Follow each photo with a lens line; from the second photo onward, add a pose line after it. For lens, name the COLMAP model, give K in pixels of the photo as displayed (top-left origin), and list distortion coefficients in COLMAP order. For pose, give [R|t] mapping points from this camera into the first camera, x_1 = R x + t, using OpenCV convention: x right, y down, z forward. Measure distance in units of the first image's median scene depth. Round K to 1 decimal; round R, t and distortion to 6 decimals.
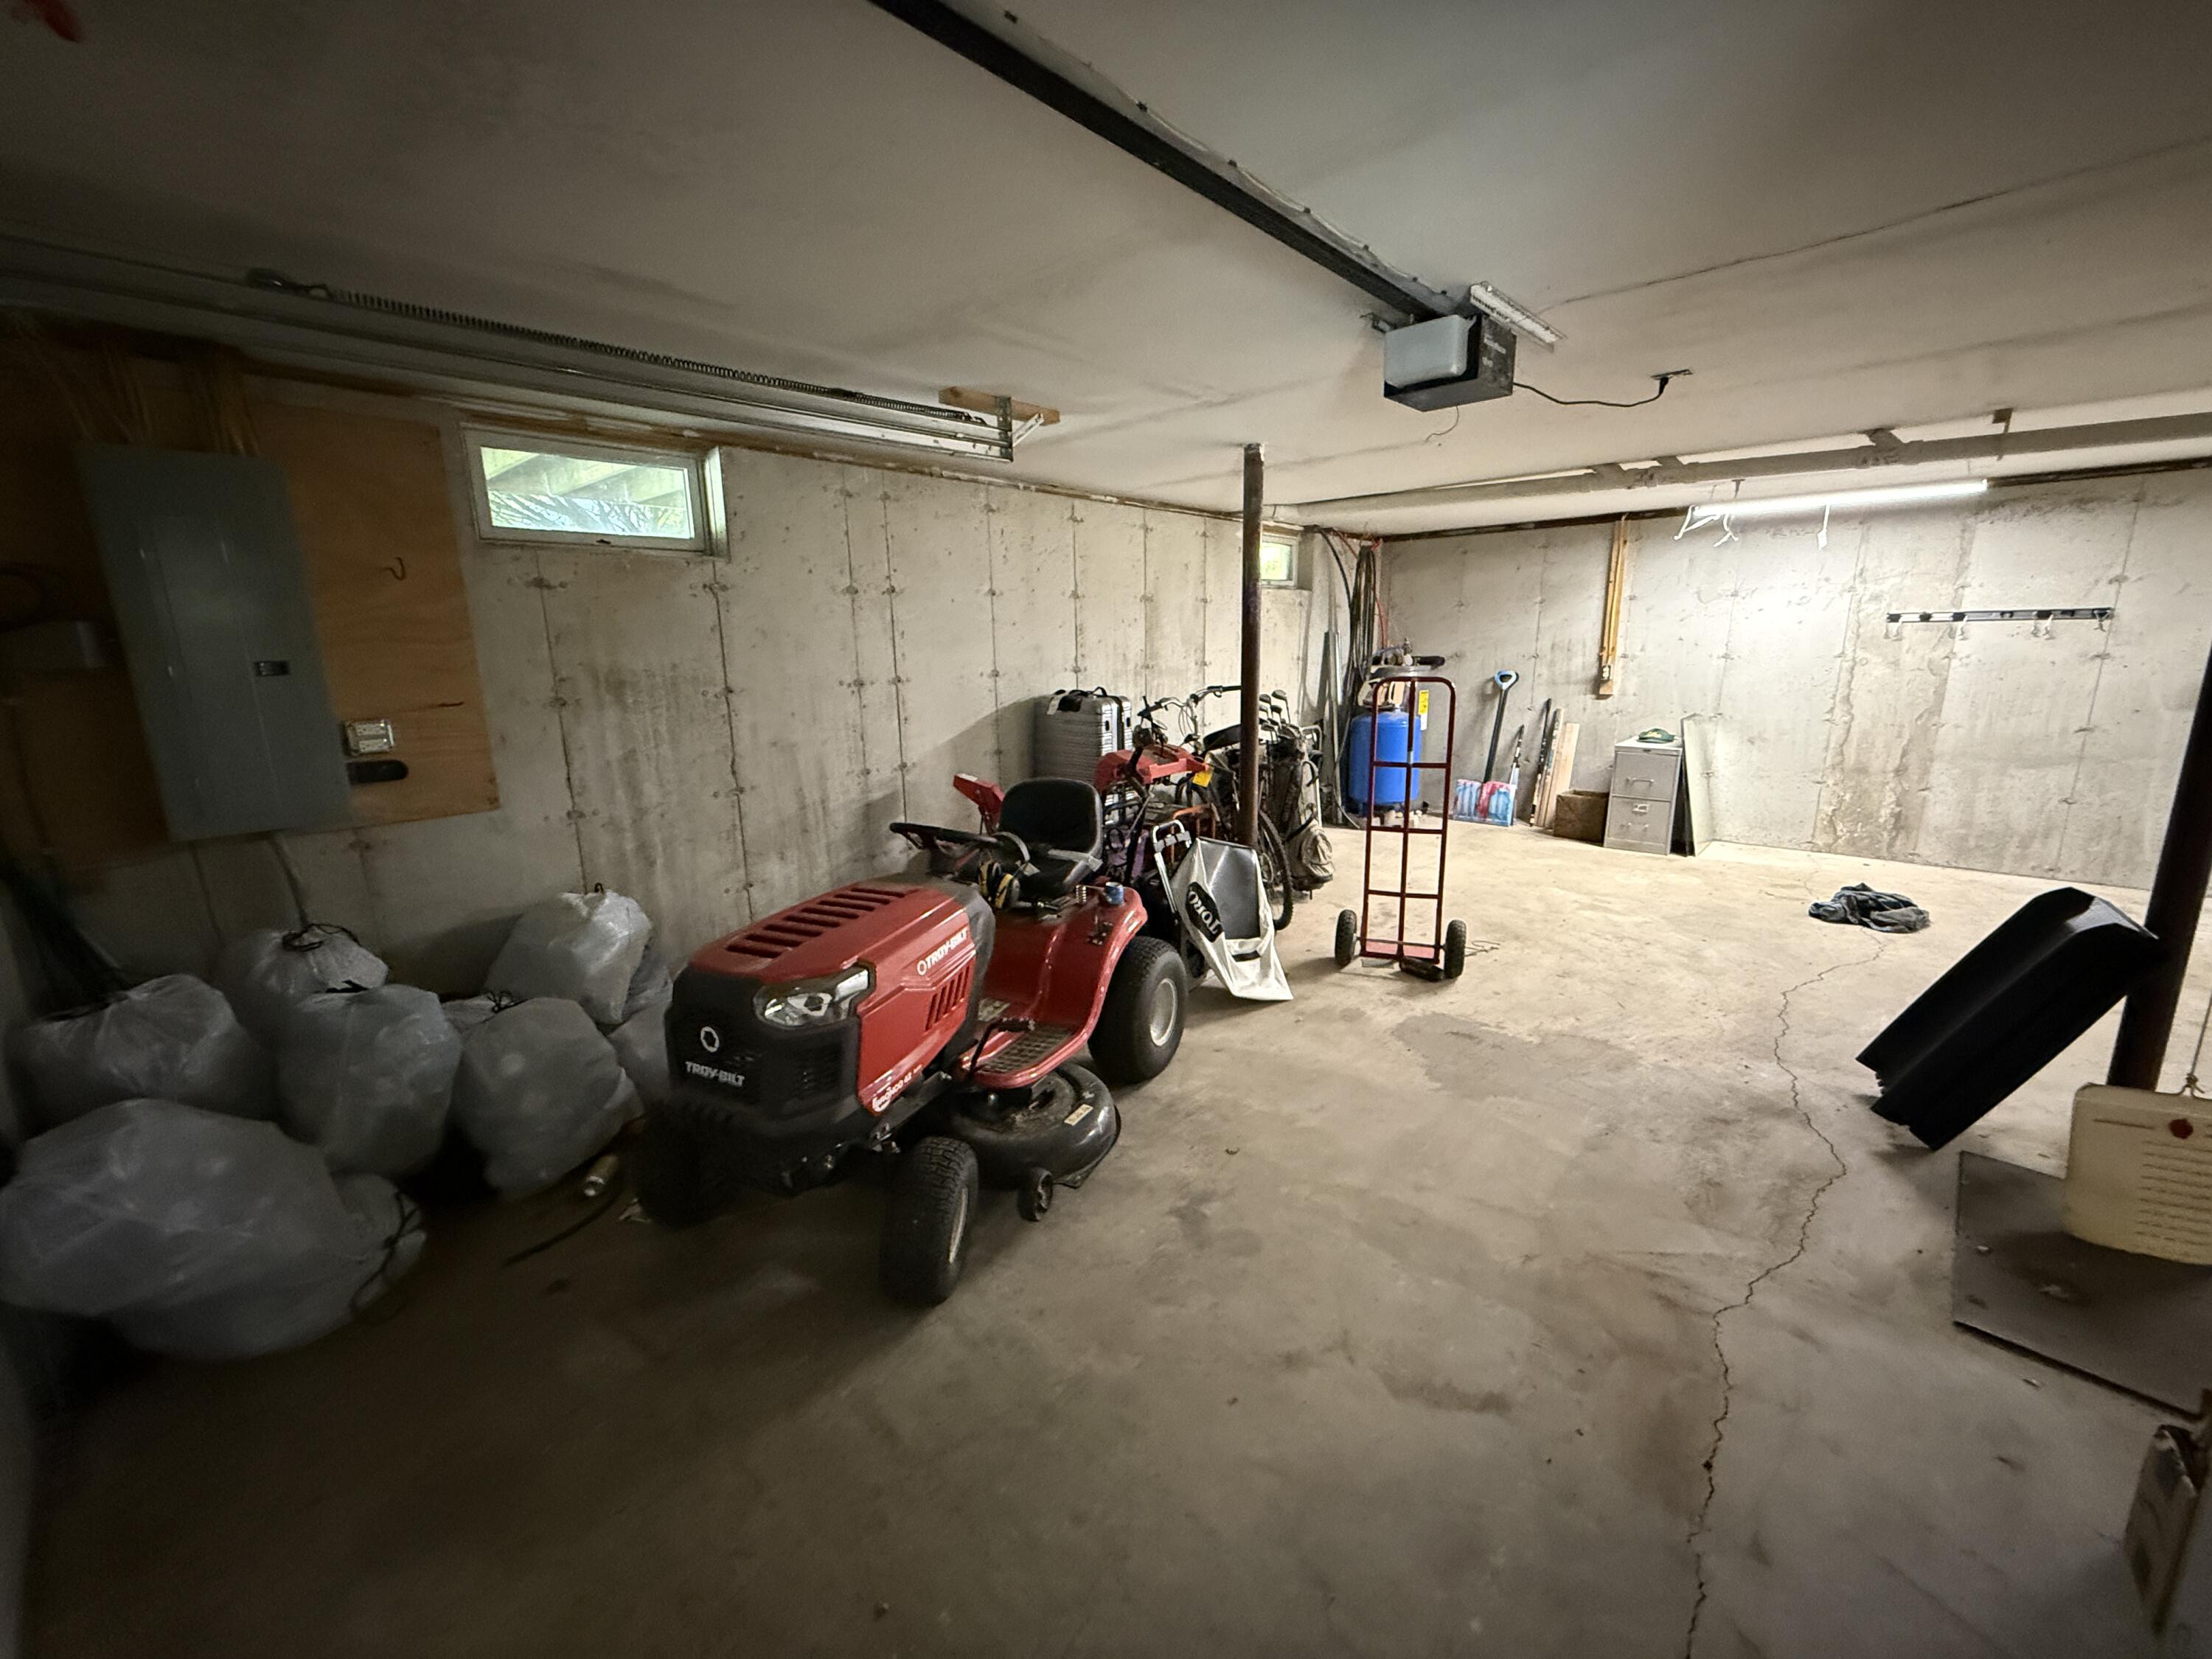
lens RADIAL K [[886.8, 0, 1097.4], [0, 886.8, 827.6], [0, 0, 1]] dist [-0.001335, -0.000250]
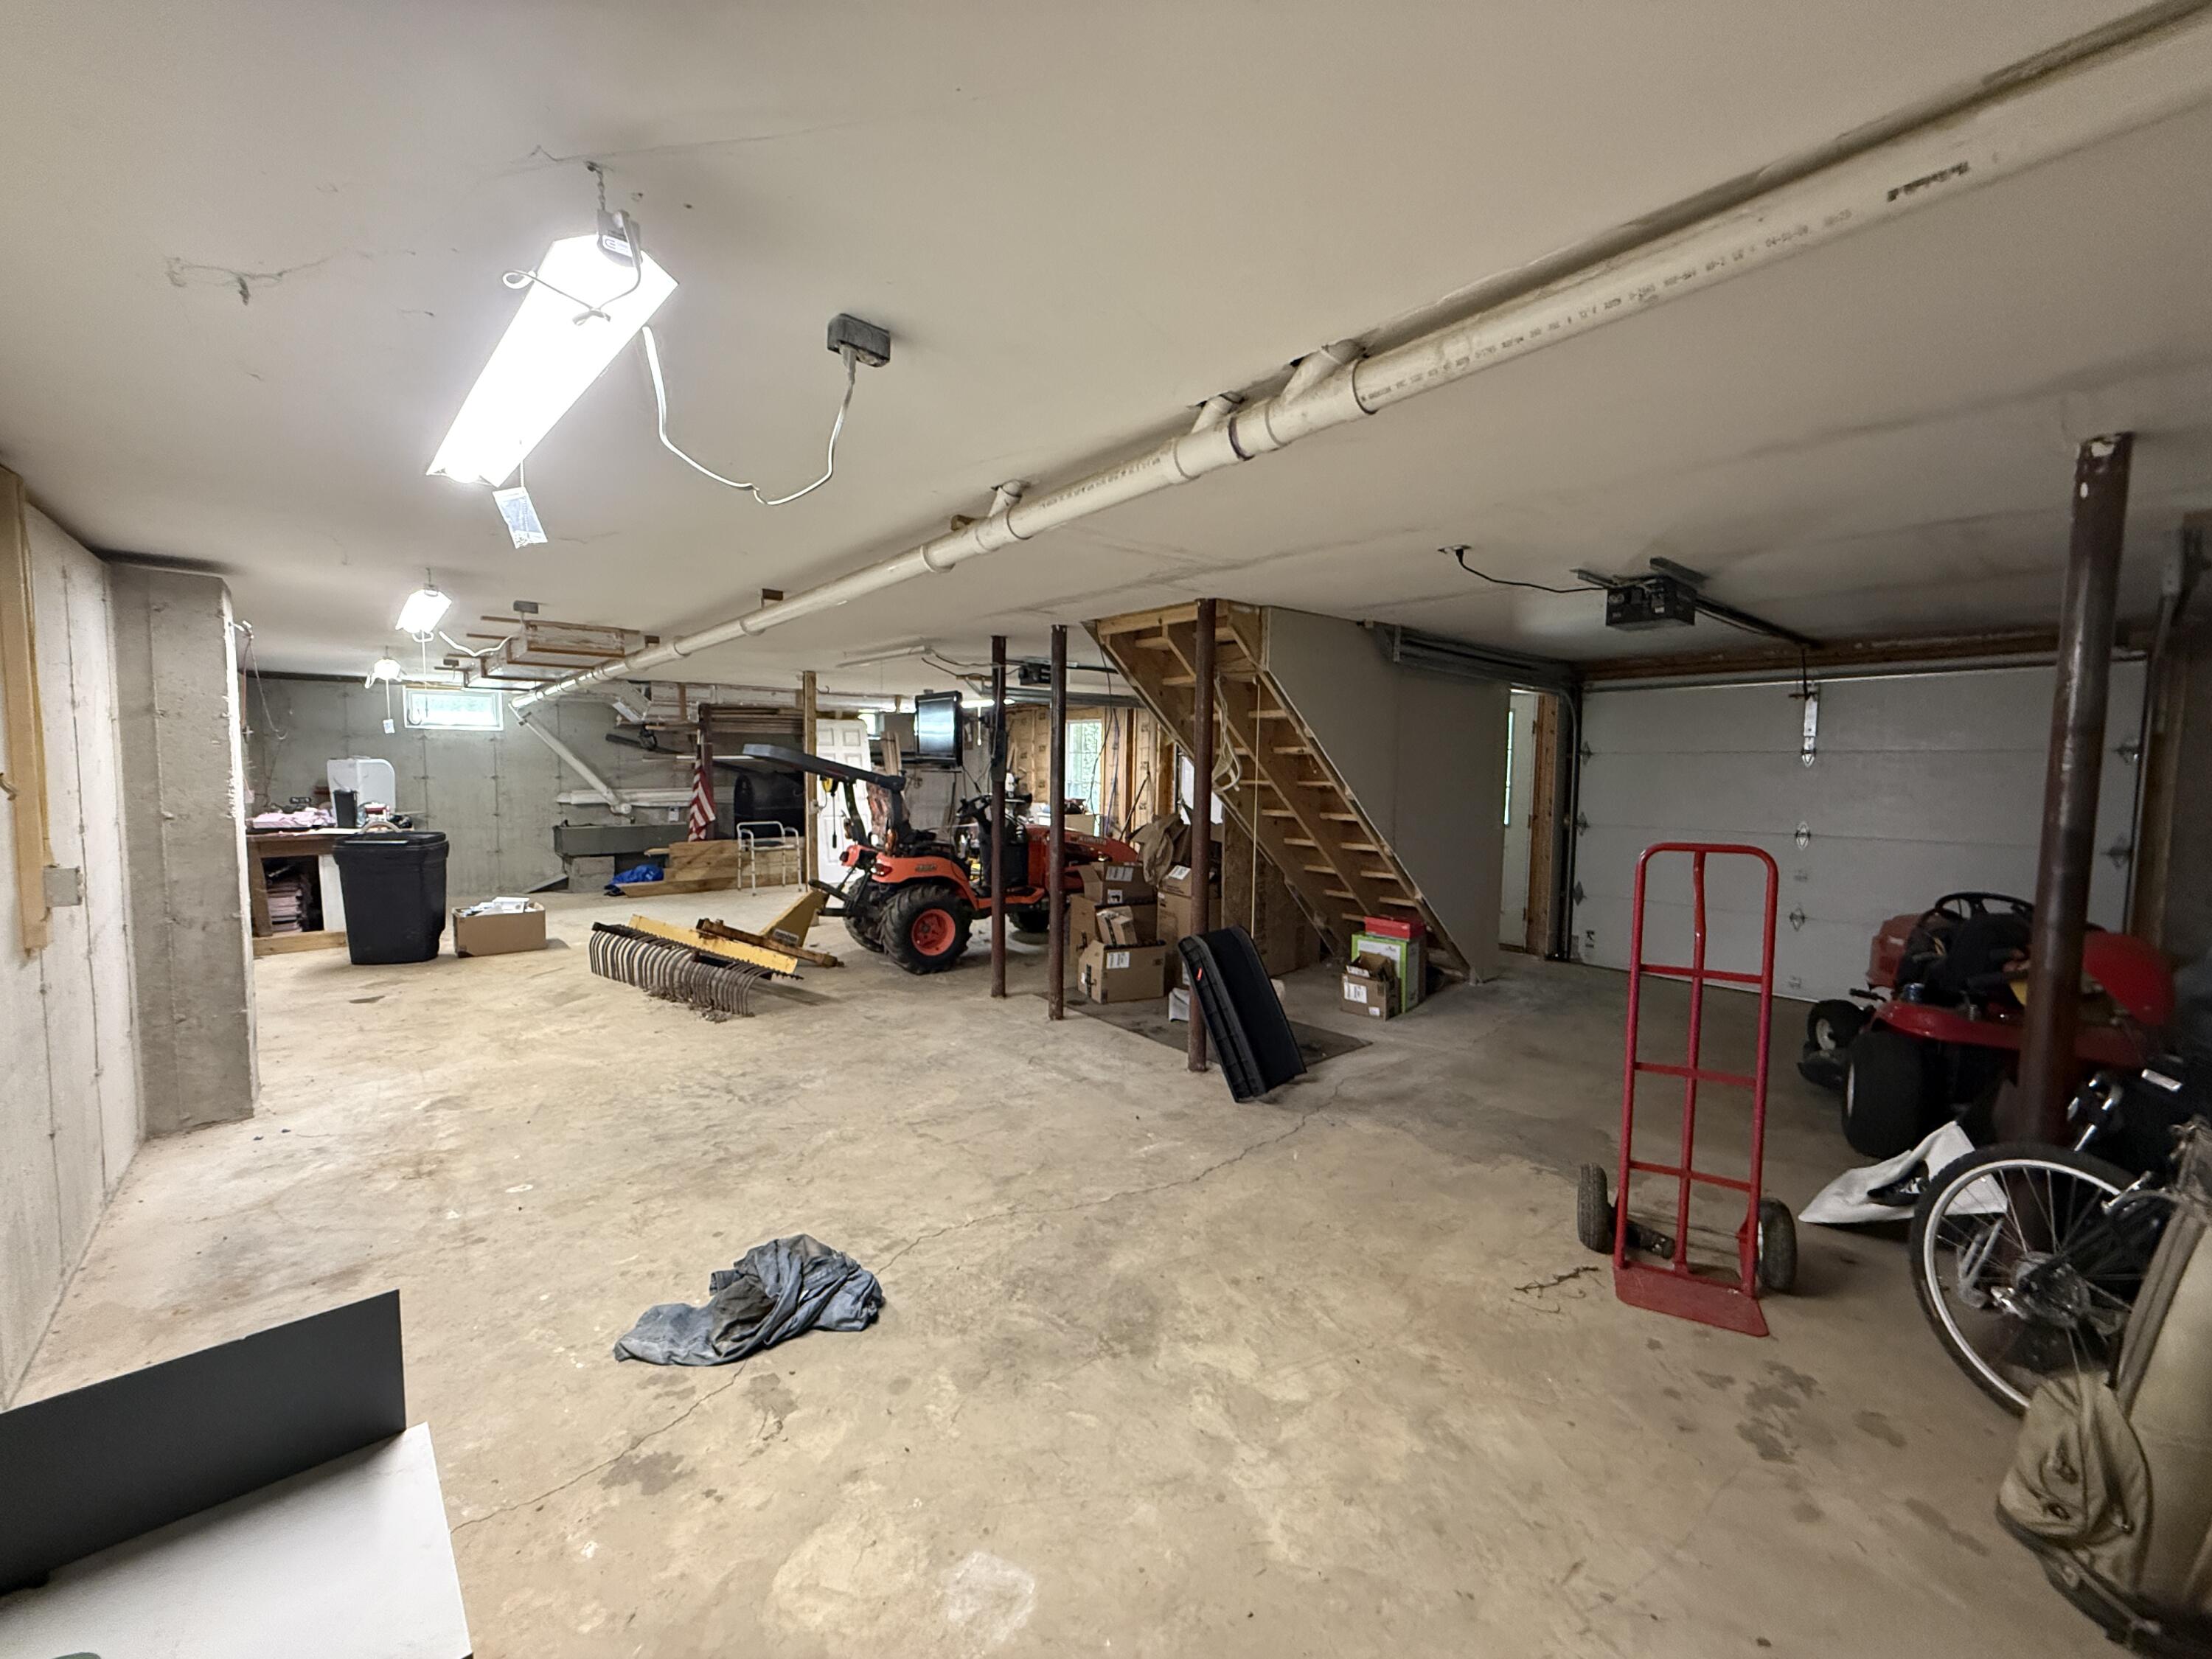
lens RADIAL K [[886.8, 0, 1097.4], [0, 886.8, 827.6], [0, 0, 1]] dist [-0.001335, -0.000250]
pose [[-0.994574, 0.002035, 0.104012, 0.614295], [0.030854, 0.960595, 0.276236, -0.312126], [-0.099351, 0.277946, -0.955445, 1.388388]]
